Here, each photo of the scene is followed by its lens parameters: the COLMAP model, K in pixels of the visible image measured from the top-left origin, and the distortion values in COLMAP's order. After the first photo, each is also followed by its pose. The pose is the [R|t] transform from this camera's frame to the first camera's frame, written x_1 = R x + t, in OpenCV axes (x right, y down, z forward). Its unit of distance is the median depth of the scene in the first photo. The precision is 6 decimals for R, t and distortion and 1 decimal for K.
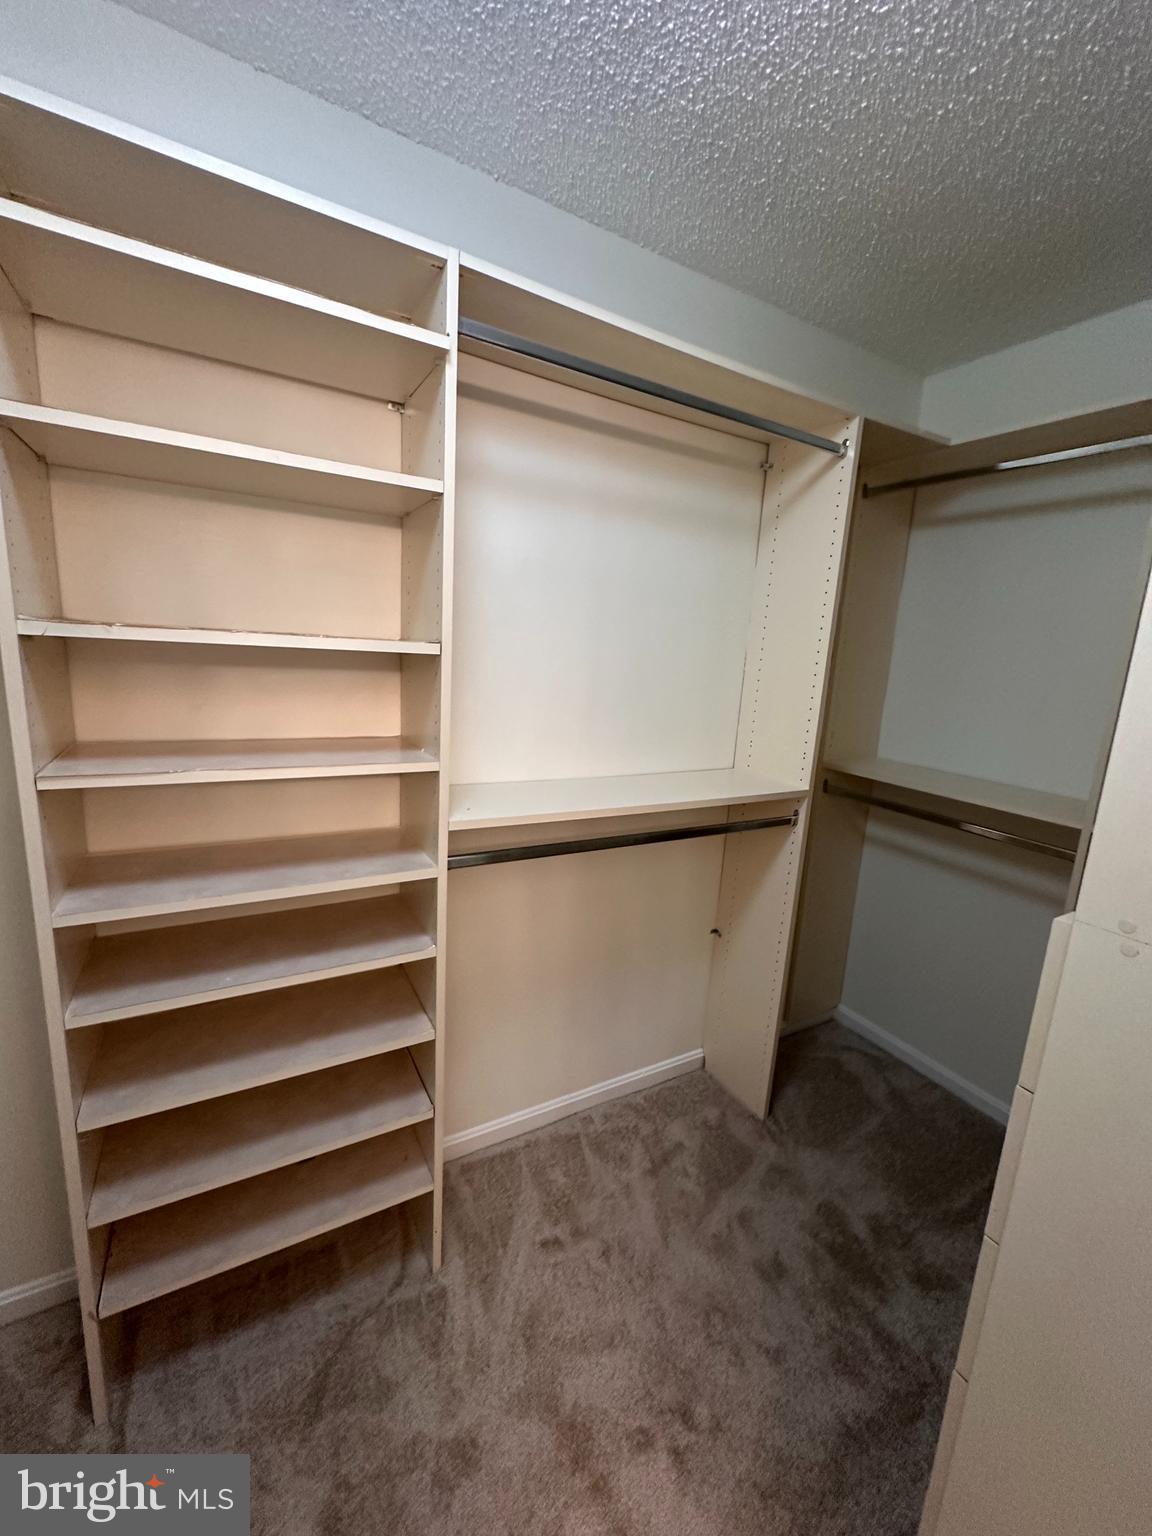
lens RADIAL K [[615.9, 0, 572.4], [0, 615.9, 767.0], [0, 0, 1]] dist [-0.006552, 0.001511]
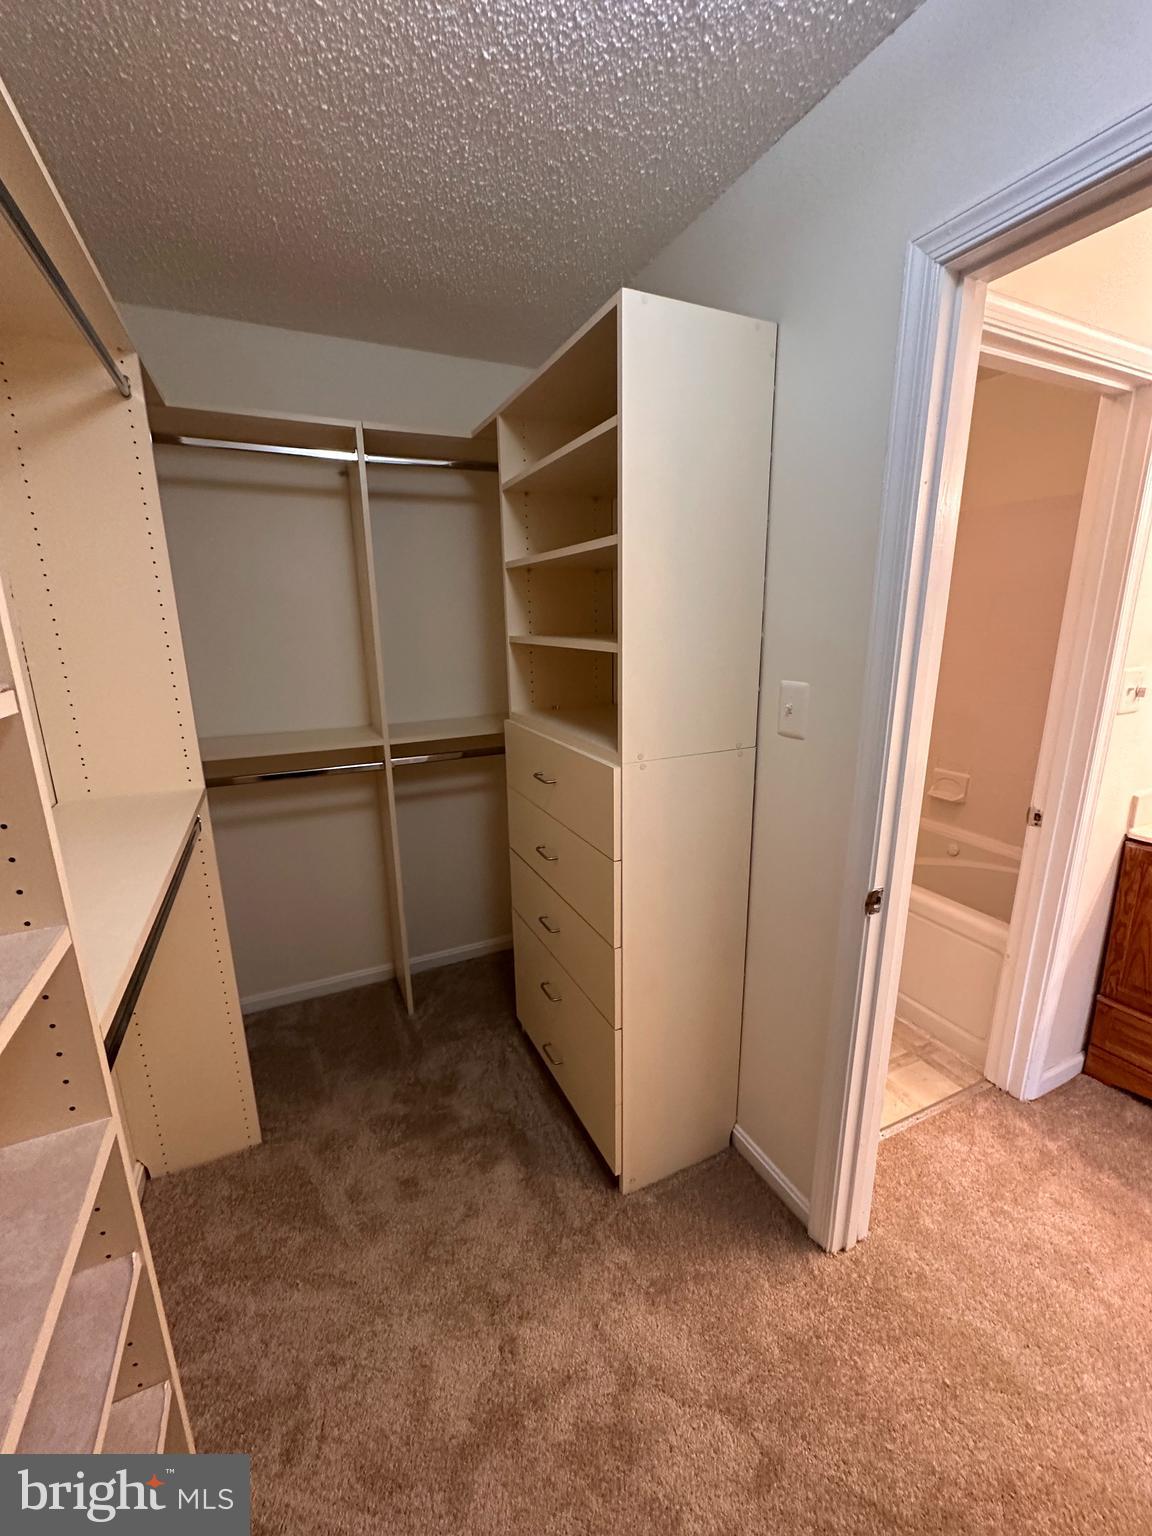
lens RADIAL K [[615.9, 0, 576.5], [0, 615.9, 768.2], [0, 0, 1]] dist [-0.006552, 0.001511]
pose [[0.069269, -0.291130, 0.954172, -0.492561], [0.209471, 0.939392, 0.271413, -0.137868], [-0.975358, 0.181071, 0.126054, 0.417595]]
